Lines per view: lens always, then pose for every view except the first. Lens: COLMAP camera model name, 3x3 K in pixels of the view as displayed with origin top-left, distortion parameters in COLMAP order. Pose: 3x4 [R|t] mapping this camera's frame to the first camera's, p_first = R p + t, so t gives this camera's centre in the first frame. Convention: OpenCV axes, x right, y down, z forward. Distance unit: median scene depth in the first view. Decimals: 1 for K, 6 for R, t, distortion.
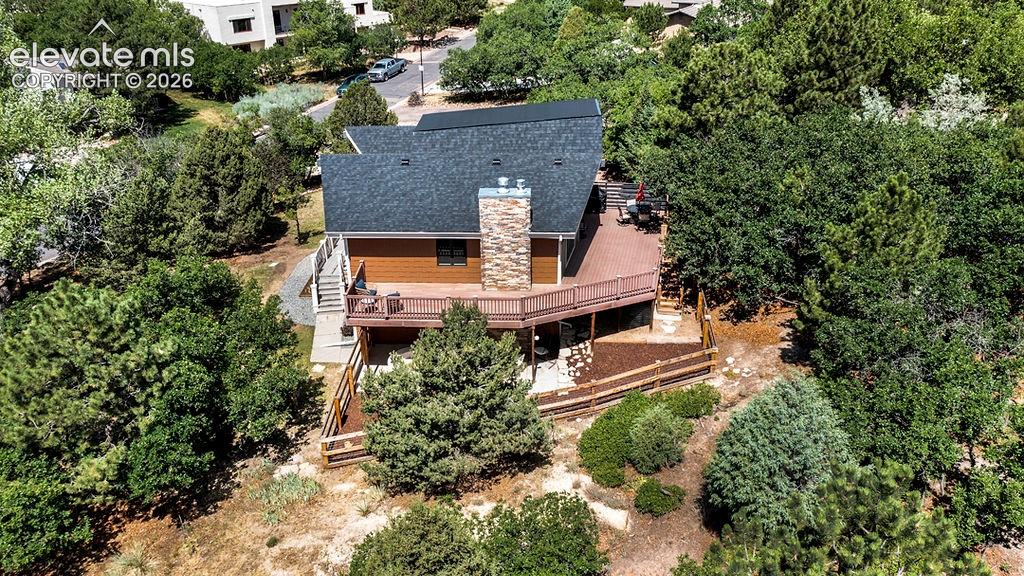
lens RADIAL K [[802.0, 0, 511.5], [0, 802.0, 289.4], [0, 0, 1]] dist [-0.004606, -0.006280]
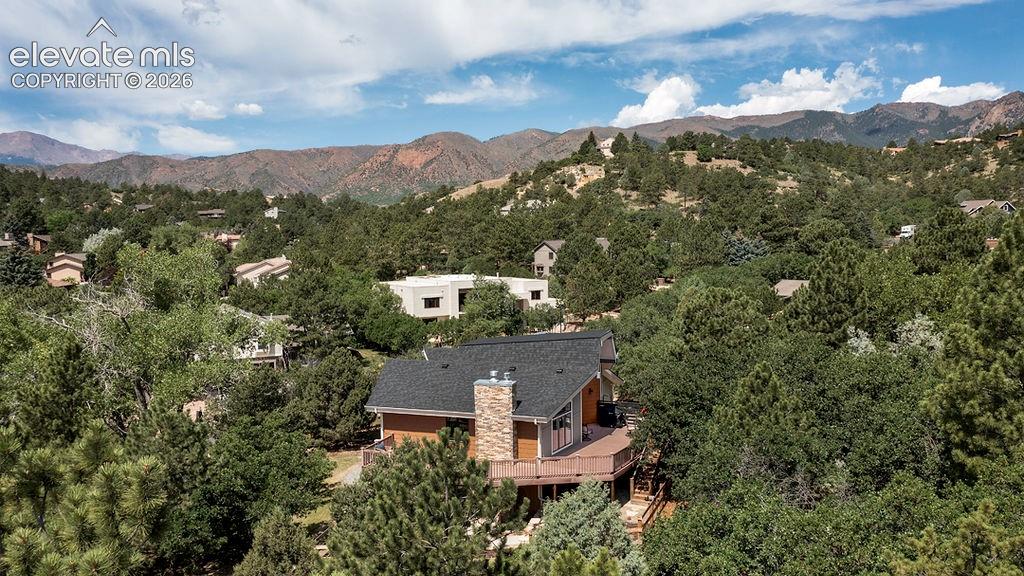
lens RADIAL K [[802.0, 0, 511.0], [0, 802.0, 288.8], [0, 0, 1]] dist [-0.004606, -0.006280]
pose [[0.959981, 0.017395, -0.279523, 0.355127], [-0.118004, 0.930271, -0.347378, 0.174103], [0.253990, 0.366461, 0.895095, -0.188947]]
